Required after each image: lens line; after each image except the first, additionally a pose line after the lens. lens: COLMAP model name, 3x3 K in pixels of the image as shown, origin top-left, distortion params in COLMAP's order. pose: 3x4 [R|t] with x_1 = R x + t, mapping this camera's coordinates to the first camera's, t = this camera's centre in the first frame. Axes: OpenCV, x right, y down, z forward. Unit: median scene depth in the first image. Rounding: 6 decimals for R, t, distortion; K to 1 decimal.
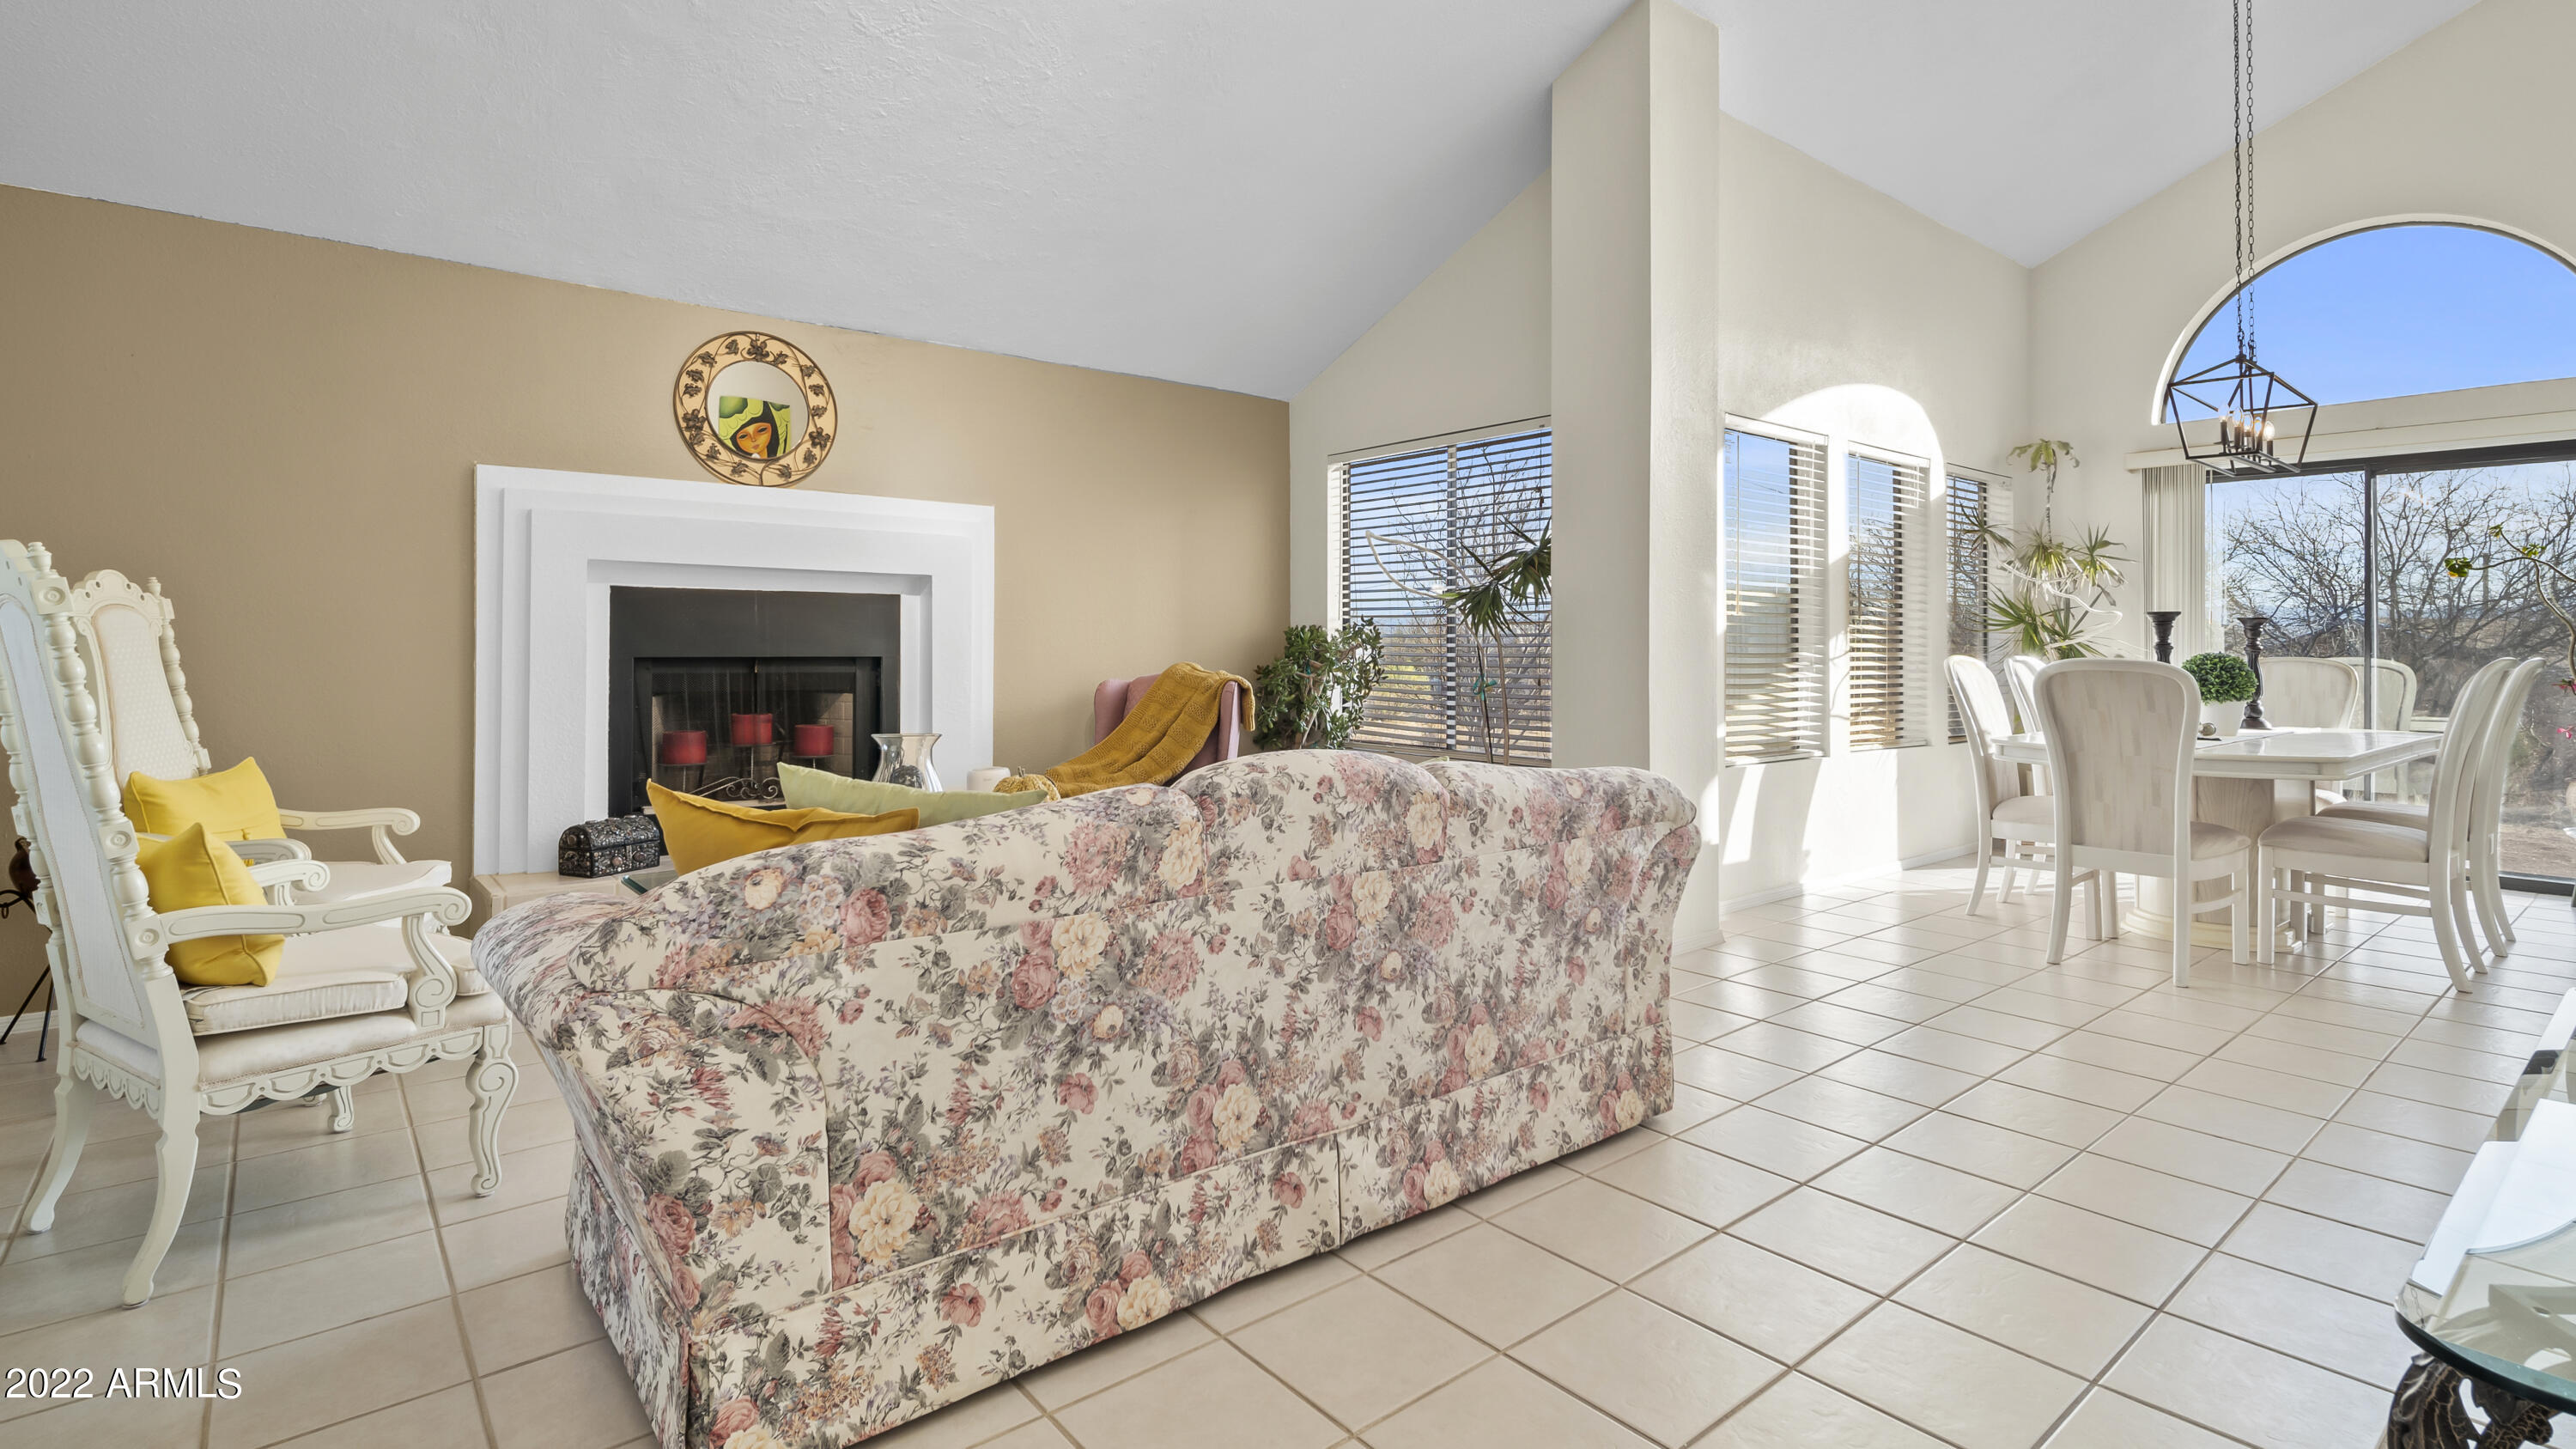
lens RADIAL K [[1229.8, 0, 1298.4], [0, 1229.8, 632.8], [0, 0, 1]] dist [-0.001713, 0.000078]
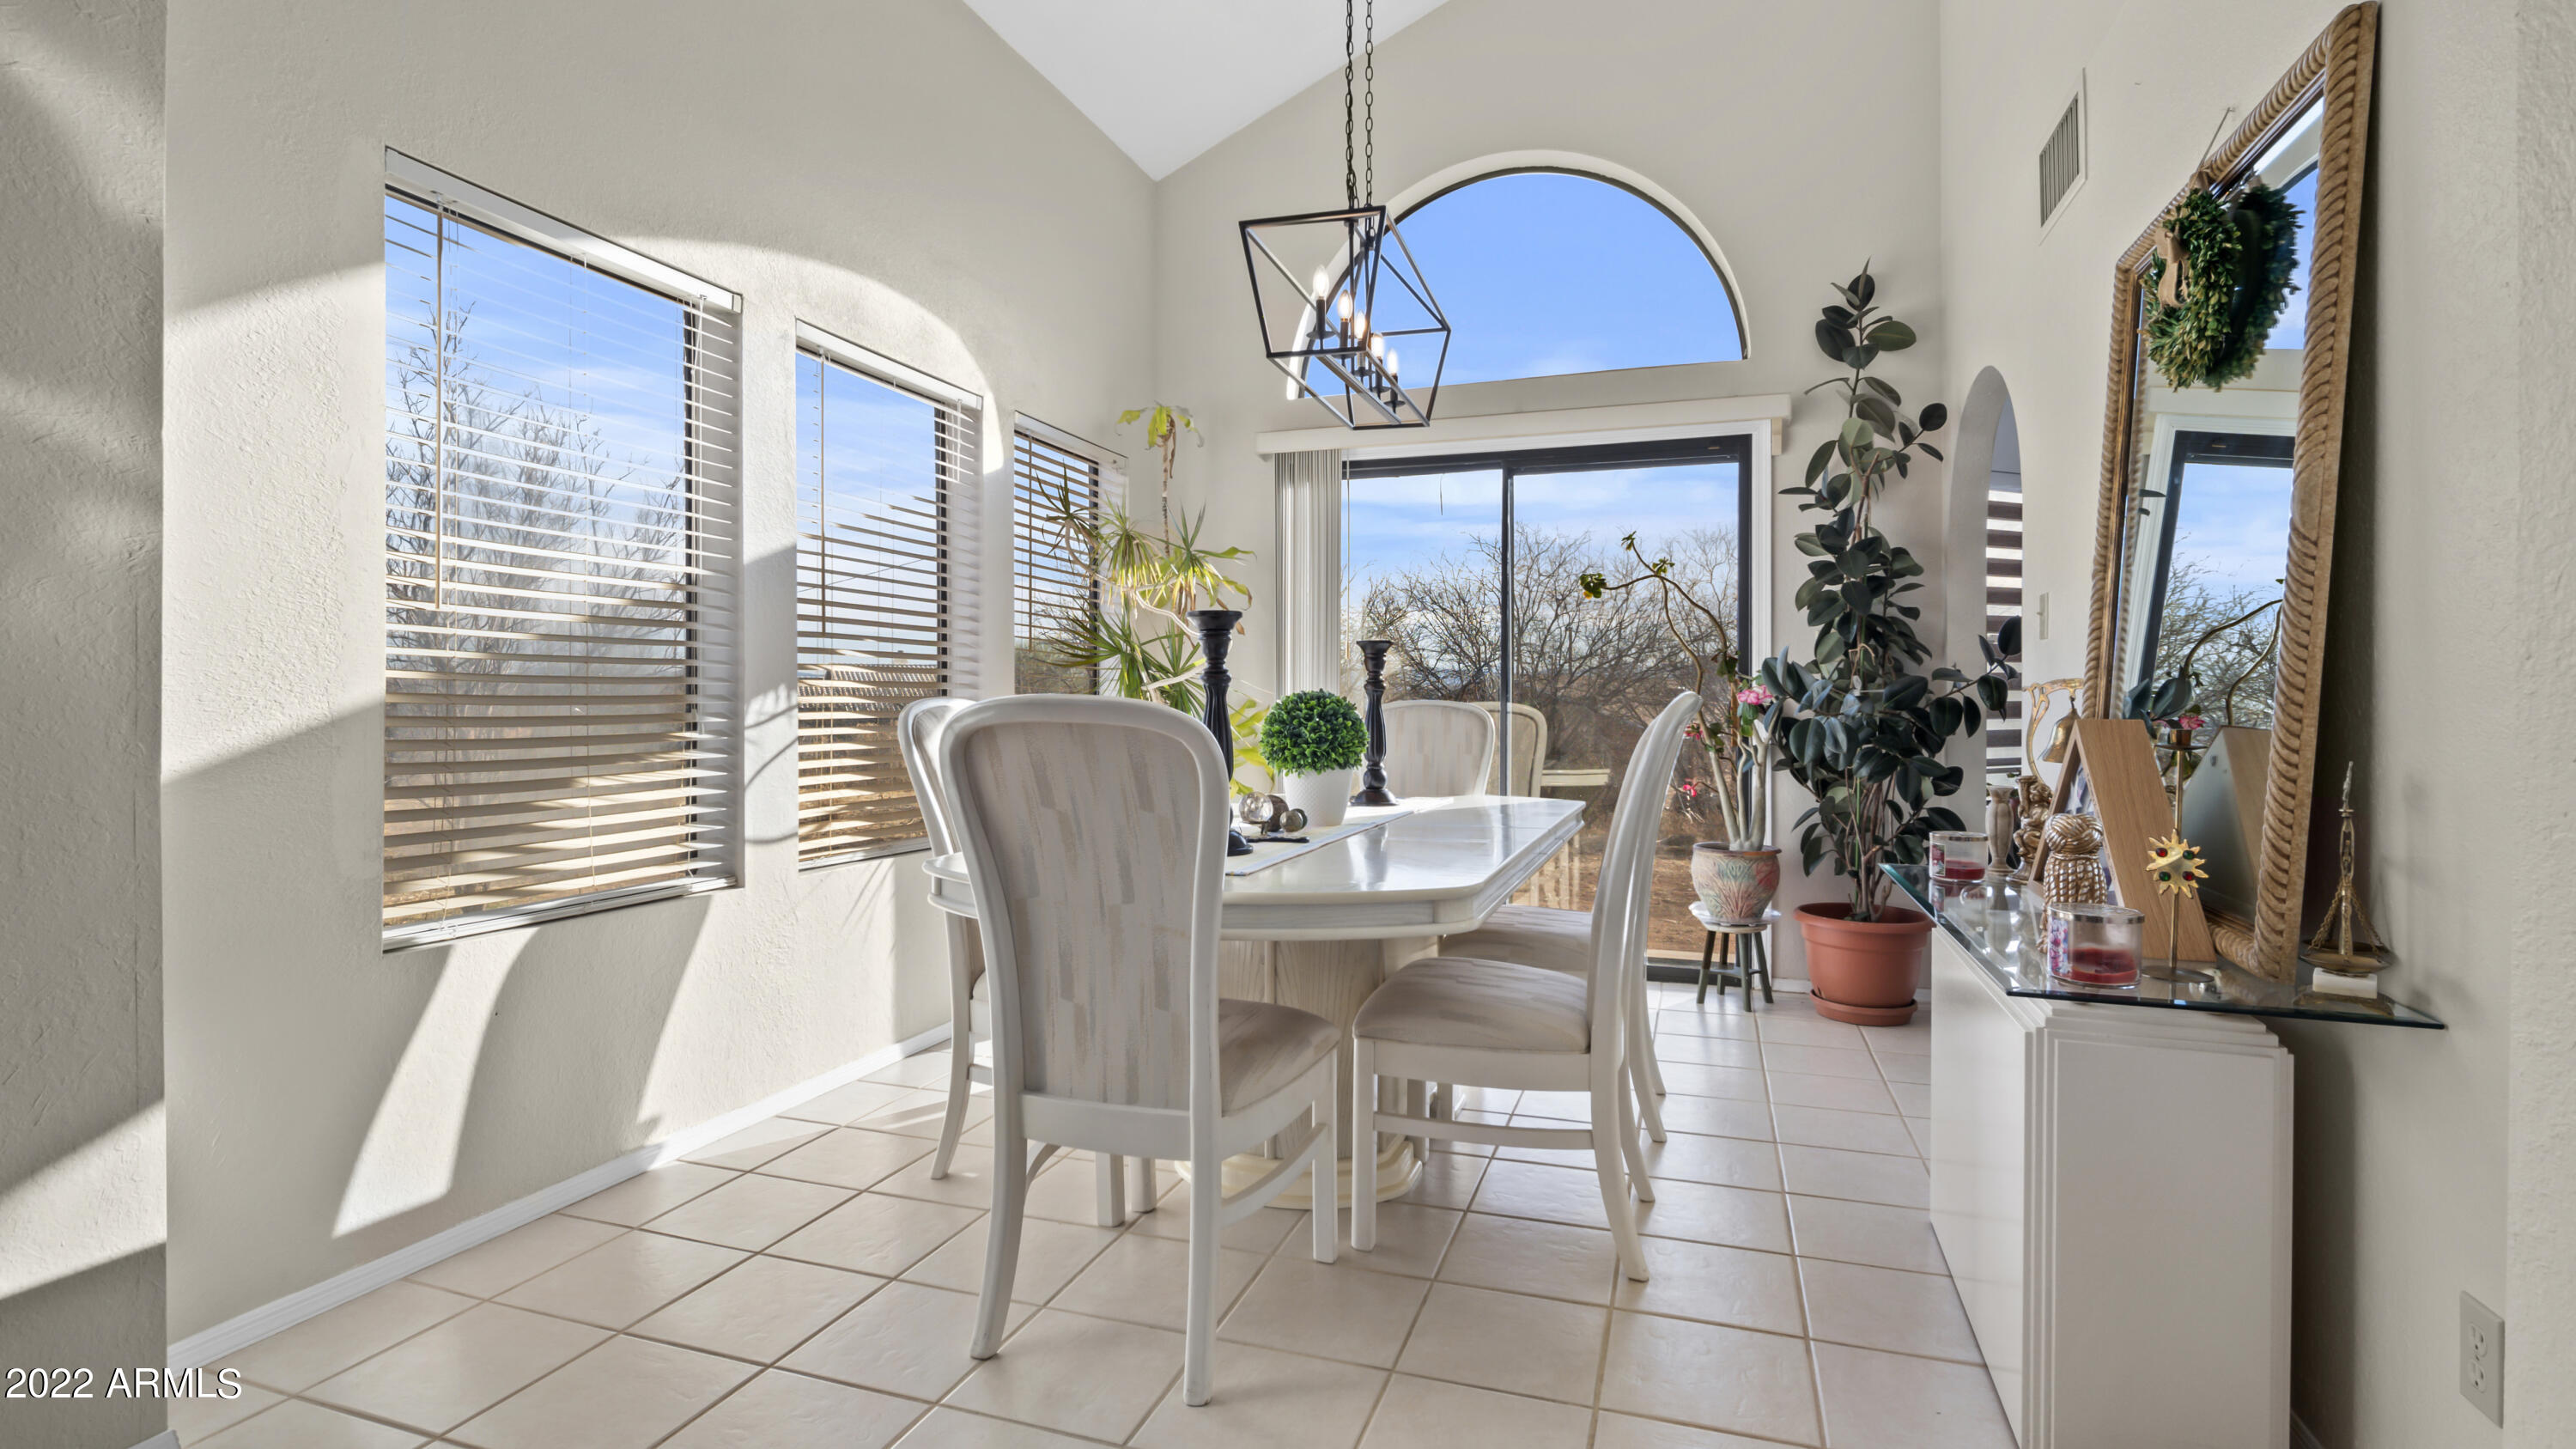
lens RADIAL K [[1200.5, 0, 1292.7], [0, 1200.5, 708.9], [0, 0, 1]] dist [-0.001003, -0.006222]
pose [[0.855558, -0.008446, 0.517637, 0.372146], [0.000344, 0.999876, 0.015747, 0.013998], [-0.517706, -0.013295, 0.855455, 0.430158]]
